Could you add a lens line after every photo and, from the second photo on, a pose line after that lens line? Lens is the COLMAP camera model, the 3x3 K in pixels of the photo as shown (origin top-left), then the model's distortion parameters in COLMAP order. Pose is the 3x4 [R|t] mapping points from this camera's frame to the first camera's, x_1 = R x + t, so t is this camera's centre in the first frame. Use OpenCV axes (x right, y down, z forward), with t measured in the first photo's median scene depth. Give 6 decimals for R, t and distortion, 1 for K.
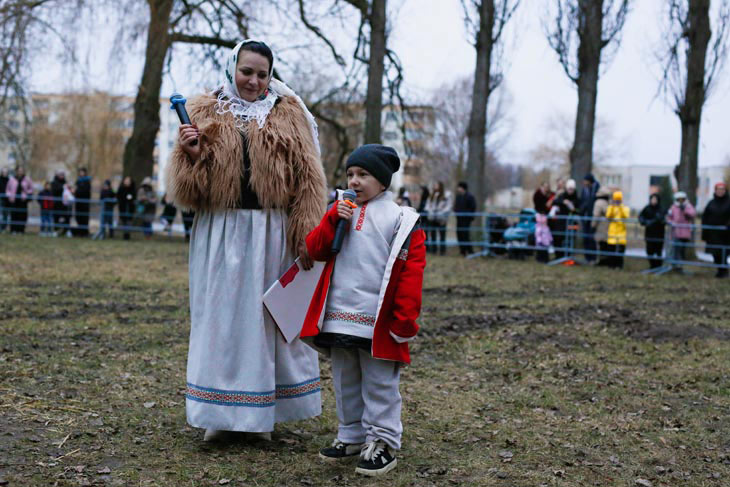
lens RADIAL K [[1031.3, 0, 368.0], [0, 1031.3, 241.9], [0, 0, 1]] dist [0.010094, 0.000000]
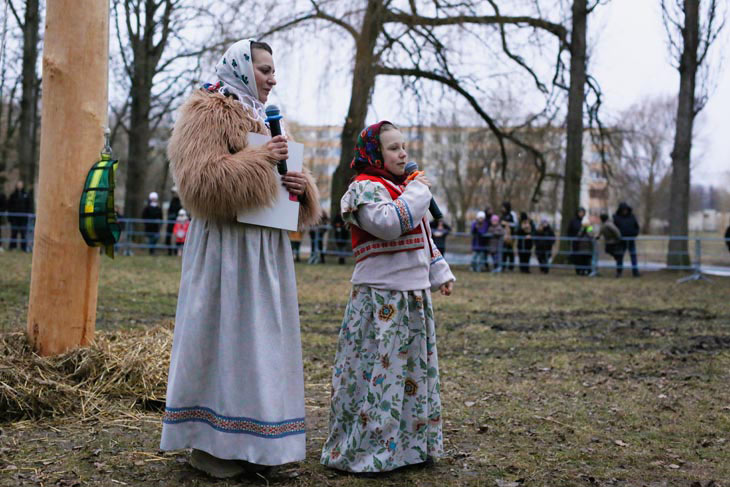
lens RADIAL K [[1031.3, 0, 359.9], [0, 1031.3, 245.5], [0, 0, 1]] dist [0.010094, 0.000000]
pose [[0.983875, -0.004632, -0.178795, -0.020105], [0.001088, 0.999801, -0.019916, 0.000098], [0.178852, 0.019401, 0.983685, -0.029569]]
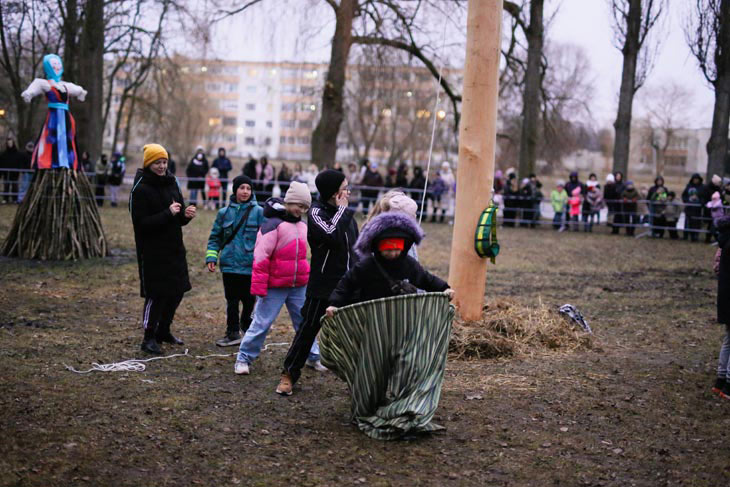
lens RADIAL K [[1031.3, 0, 363.2], [0, 1031.3, 241.0], [0, 0, 1]] dist [0.010094, 0.000000]
pose [[0.999181, 0.006967, -0.039862, -0.132399], [-0.005157, 0.998959, 0.045332, -0.024594], [0.040136, -0.045089, 0.998176, -0.175243]]
